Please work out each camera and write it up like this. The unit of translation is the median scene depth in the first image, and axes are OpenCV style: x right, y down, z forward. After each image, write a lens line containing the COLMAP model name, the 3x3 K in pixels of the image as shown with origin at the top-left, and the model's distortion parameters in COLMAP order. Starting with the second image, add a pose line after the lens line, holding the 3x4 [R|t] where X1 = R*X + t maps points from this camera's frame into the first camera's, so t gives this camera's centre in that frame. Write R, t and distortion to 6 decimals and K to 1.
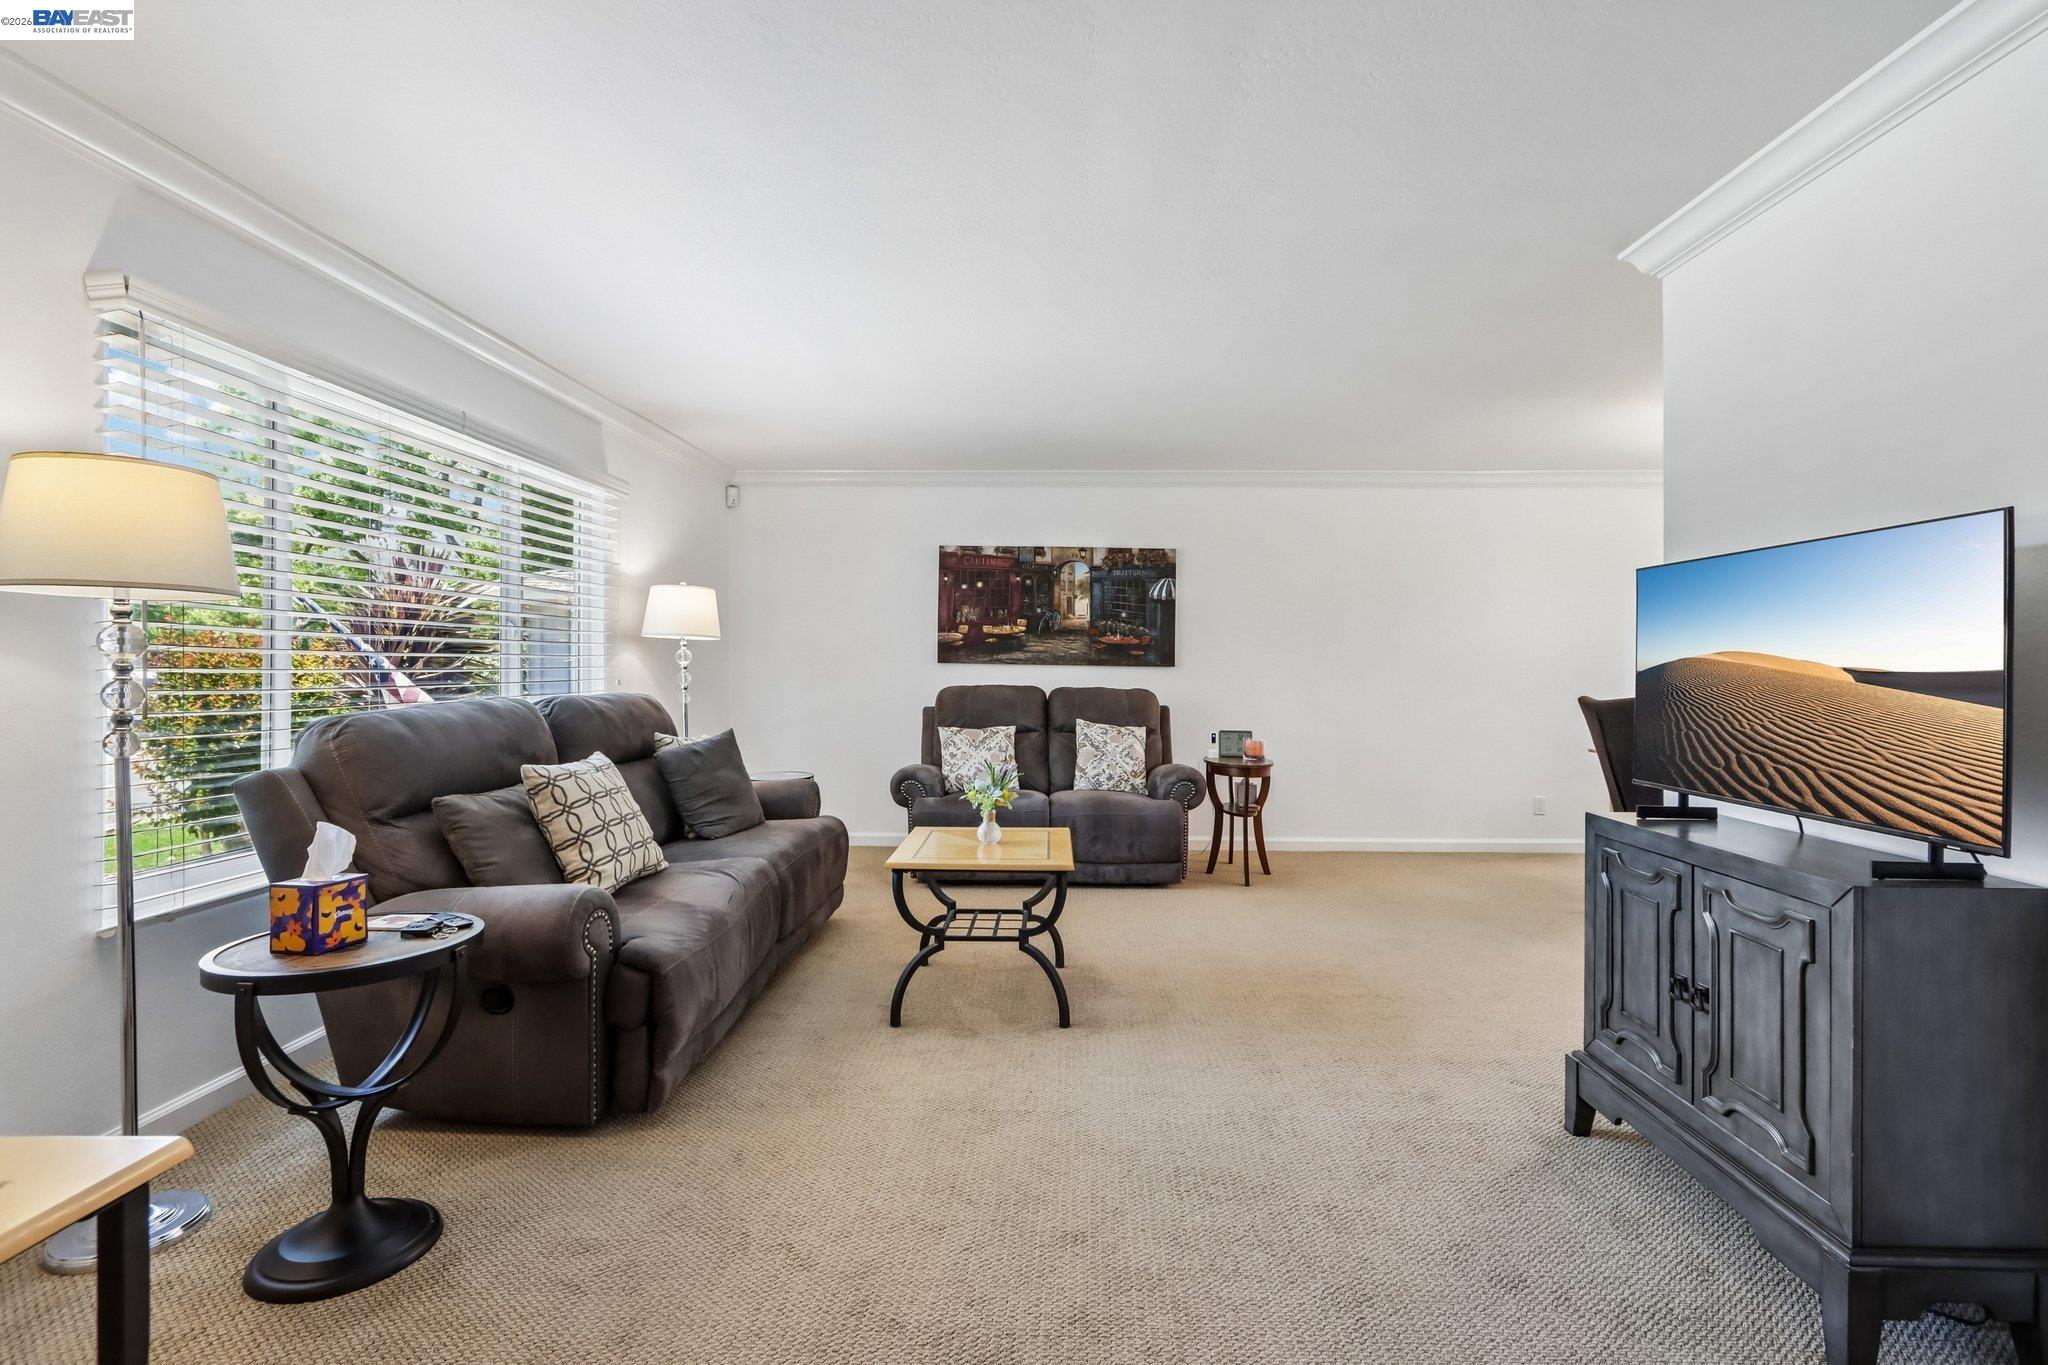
lens RADIAL K [[944.5, 0, 1029.8], [0, 944.5, 653.7], [0, 0, 1]] dist [-0.003926, -0.000538]
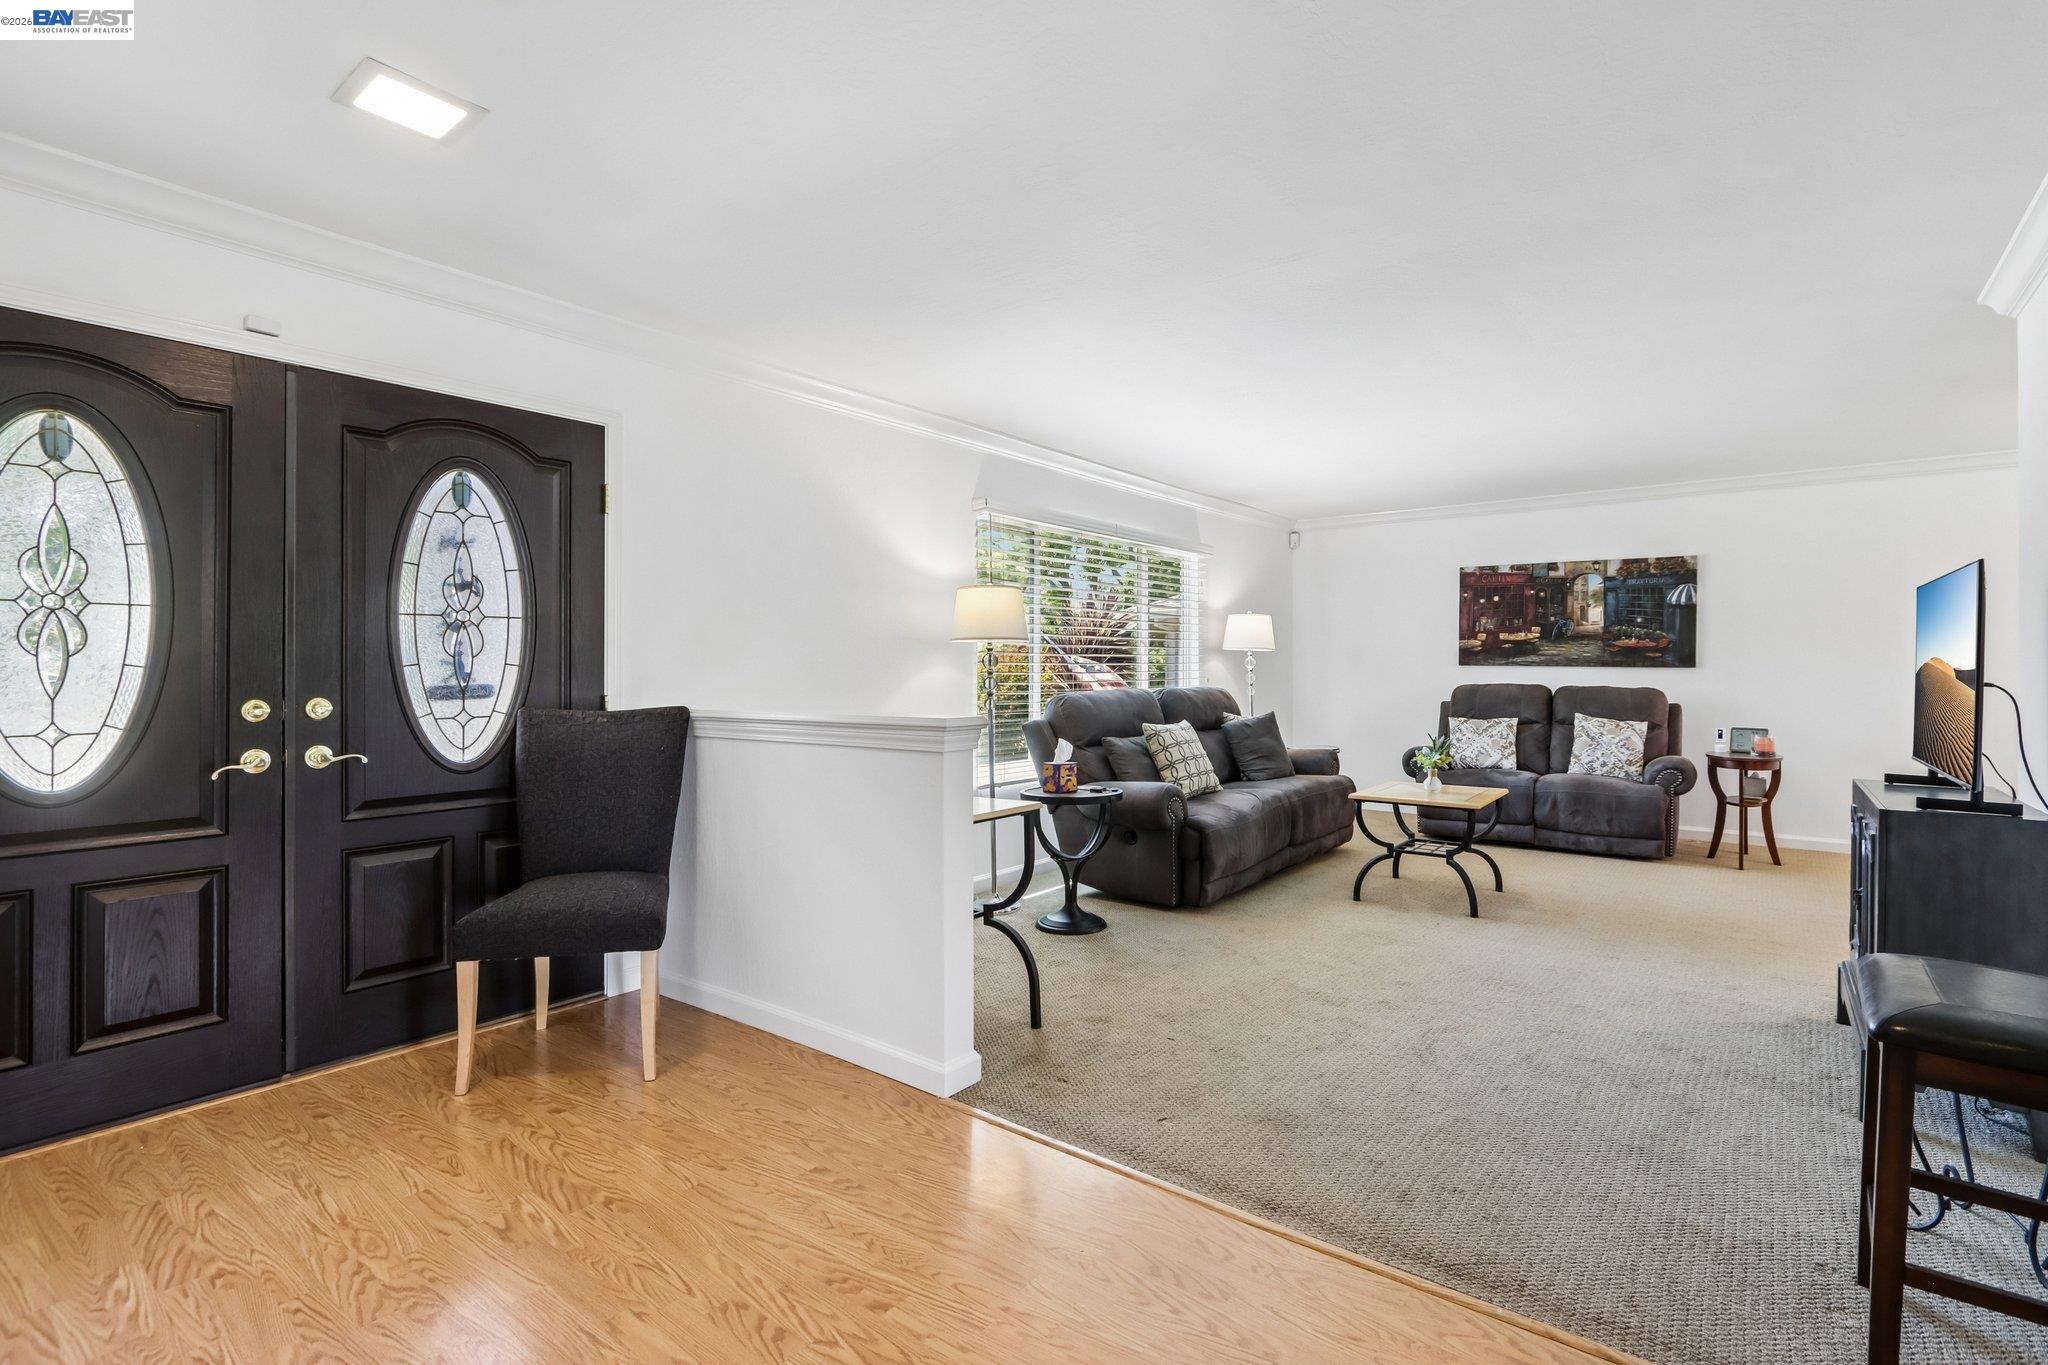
lens RADIAL K [[946.5, 0, 1042.1], [0, 946.5, 679.8], [0, 0, 1]] dist [-0.009862, -0.000425]
pose [[0.807485, 0.000947, -0.589887, 0.210733], [0.013549, 0.999705, 0.020151, -0.003866], [0.589732, -0.024264, 0.807234, -0.325508]]
